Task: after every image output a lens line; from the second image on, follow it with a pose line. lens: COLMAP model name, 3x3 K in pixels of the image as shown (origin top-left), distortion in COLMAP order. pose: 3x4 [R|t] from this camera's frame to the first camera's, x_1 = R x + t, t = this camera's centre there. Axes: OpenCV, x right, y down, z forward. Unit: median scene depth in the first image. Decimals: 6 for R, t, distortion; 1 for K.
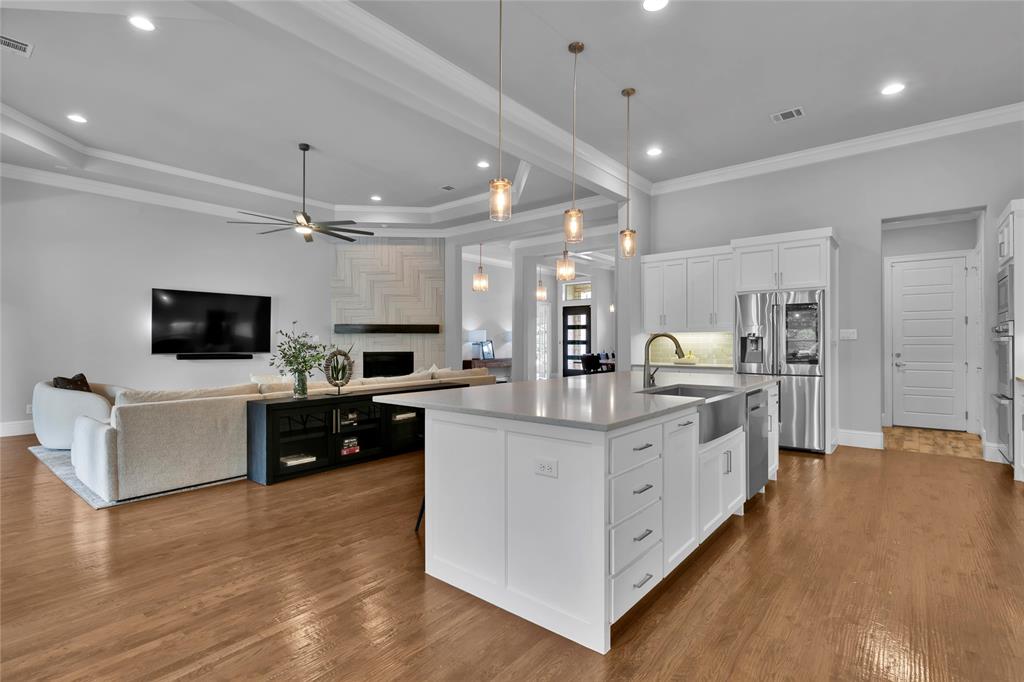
lens RADIAL K [[491.4, 0, 512.7], [0, 491.4, 341.9], [0, 0, 1]] dist [0.000236, 0.000128]
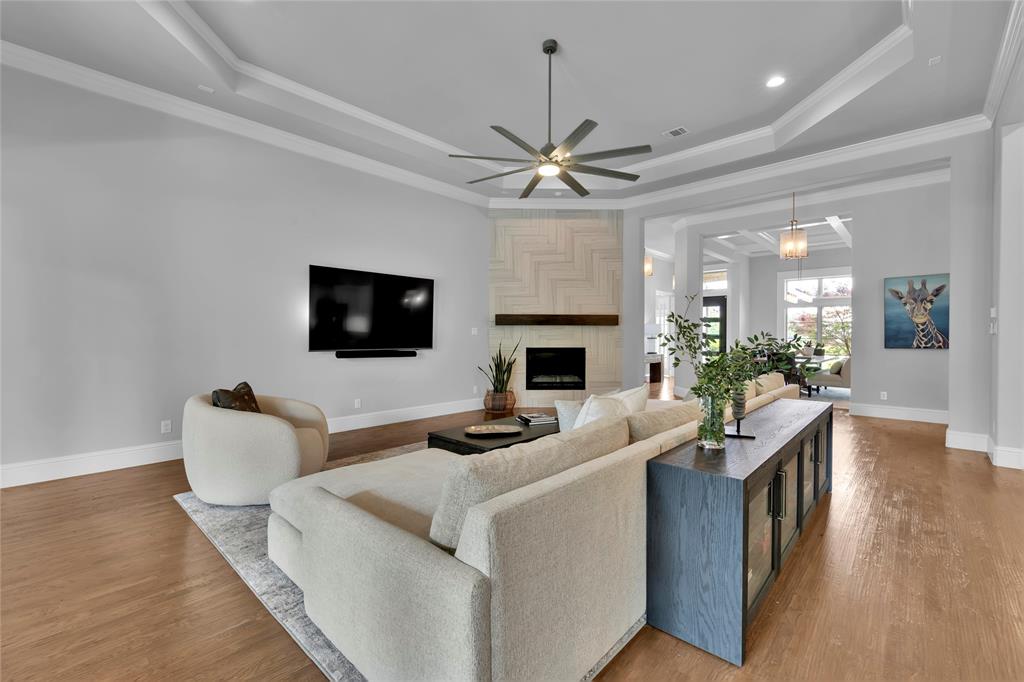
lens RADIAL K [[441.5, 0, 511.3], [0, 441.5, 338.6], [0, 0, 1]] dist [-0.000556, -0.000036]
pose [[0.998187, 0.003806, -0.060060, -0.285216], [-0.003369, 0.999967, 0.007361, -0.000181], [0.060086, -0.007145, 0.998168, 0.250870]]
